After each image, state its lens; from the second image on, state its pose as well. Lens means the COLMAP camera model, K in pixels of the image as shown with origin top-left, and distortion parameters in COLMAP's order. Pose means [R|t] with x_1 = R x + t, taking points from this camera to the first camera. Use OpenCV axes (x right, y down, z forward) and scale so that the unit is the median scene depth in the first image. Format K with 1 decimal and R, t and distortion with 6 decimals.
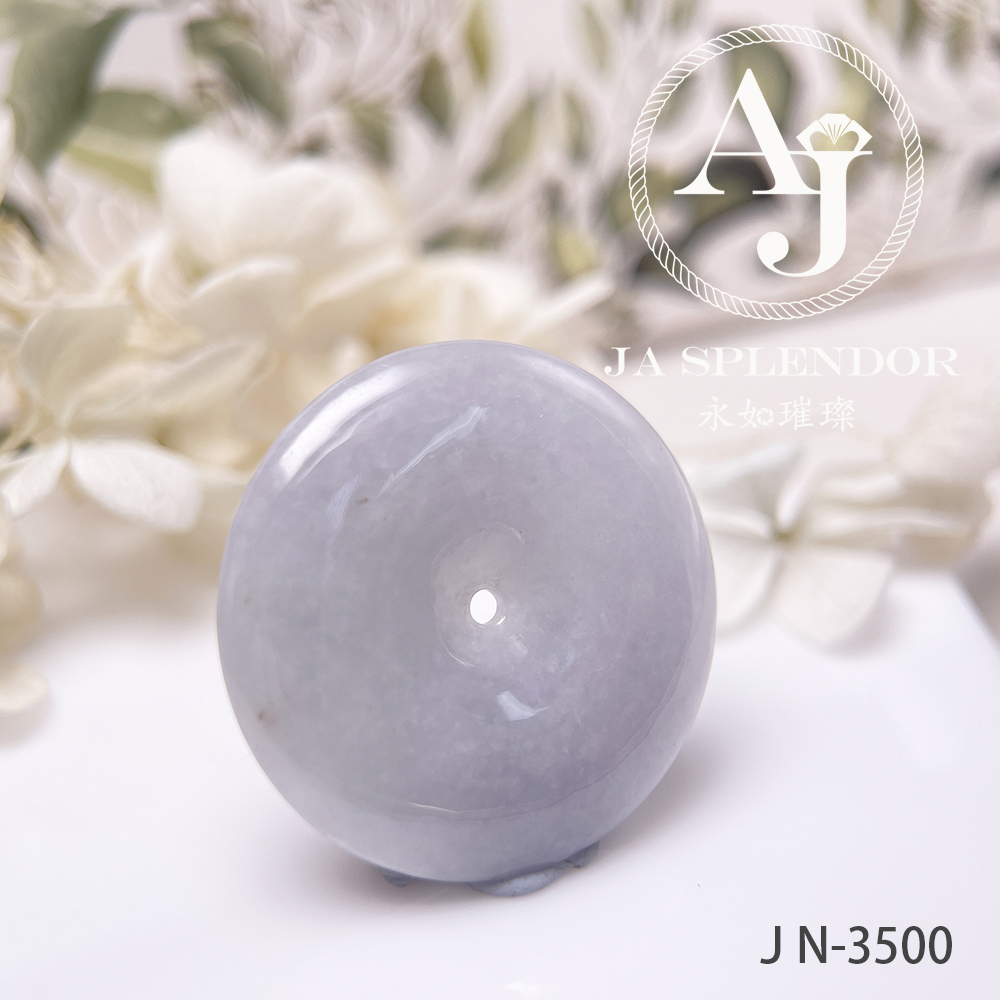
lens RADIAL K [[1571.0, 0, 499.1], [0, 1571.0, 499.9], [0, 0, 1]] dist [0.293566, 0.000000]
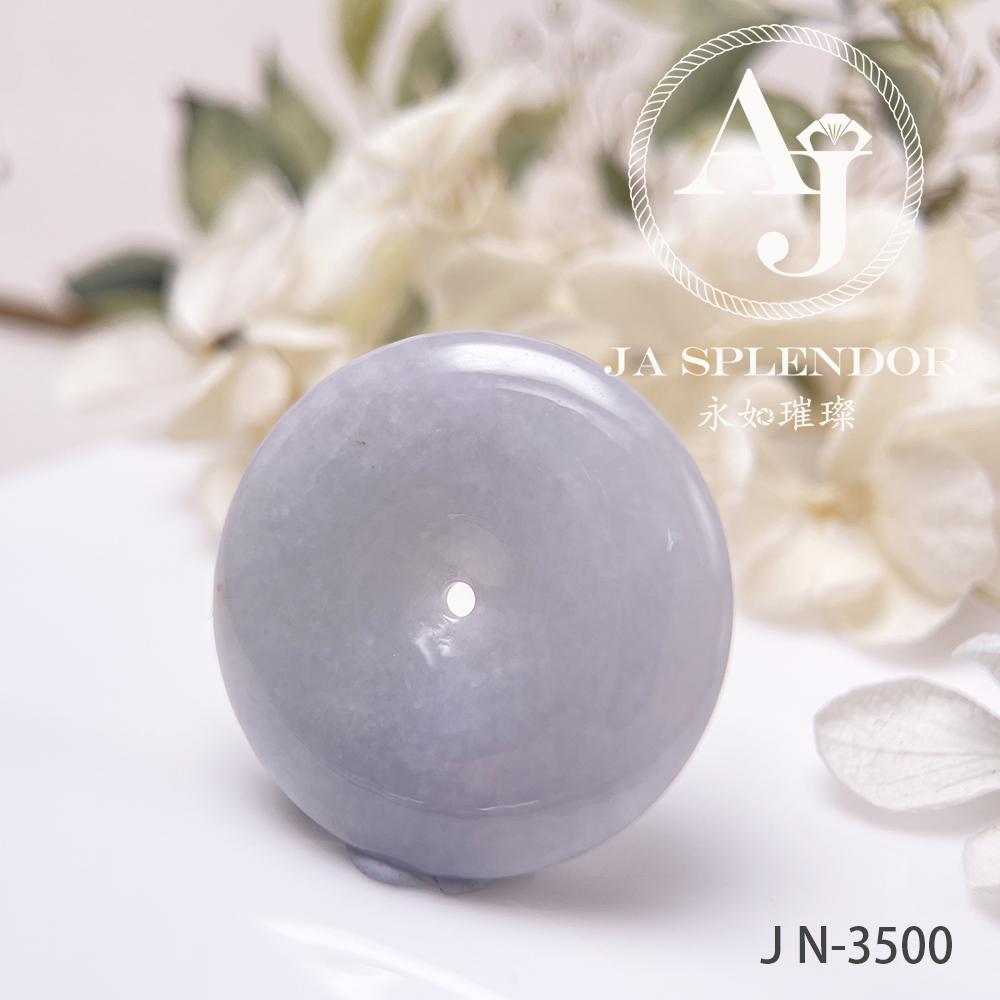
lens RADIAL K [[1571.0, 0, 485.3], [0, 1571.0, 523.4], [0, 0, 1]] dist [0.293566, 0.000000]
pose [[0.675101, 0.370491, -0.637946, 0.452711], [-0.380216, 0.915788, 0.129489, -0.080987], [0.632198, 0.155139, 0.759116, 0.189853]]
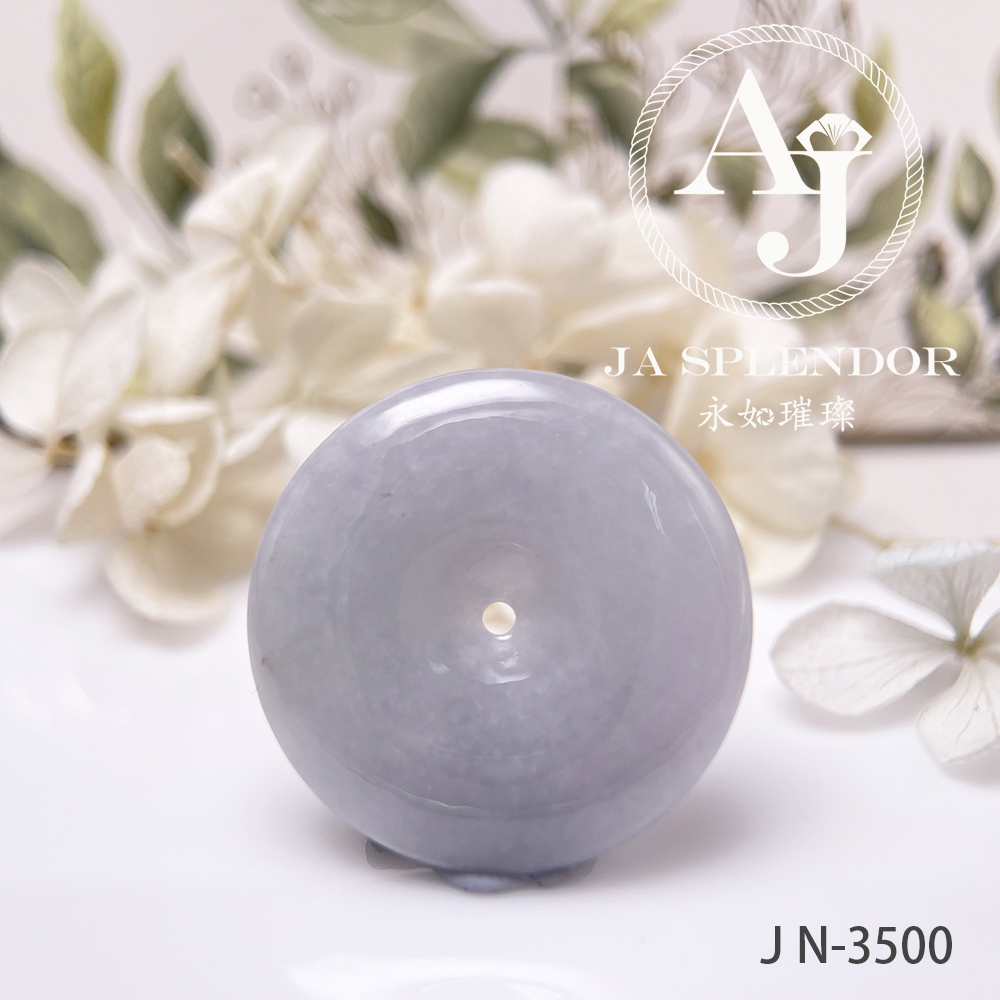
lens RADIAL K [[1571.0, 0, 492.6], [0, 1571.0, 517.3], [0, 0, 1]] dist [0.293566, 0.000000]
pose [[0.892848, 0.199056, -0.403980, 0.298416], [-0.203677, 0.978515, 0.031998, -0.024052], [0.401670, 0.053712, 0.914208, 0.016073]]
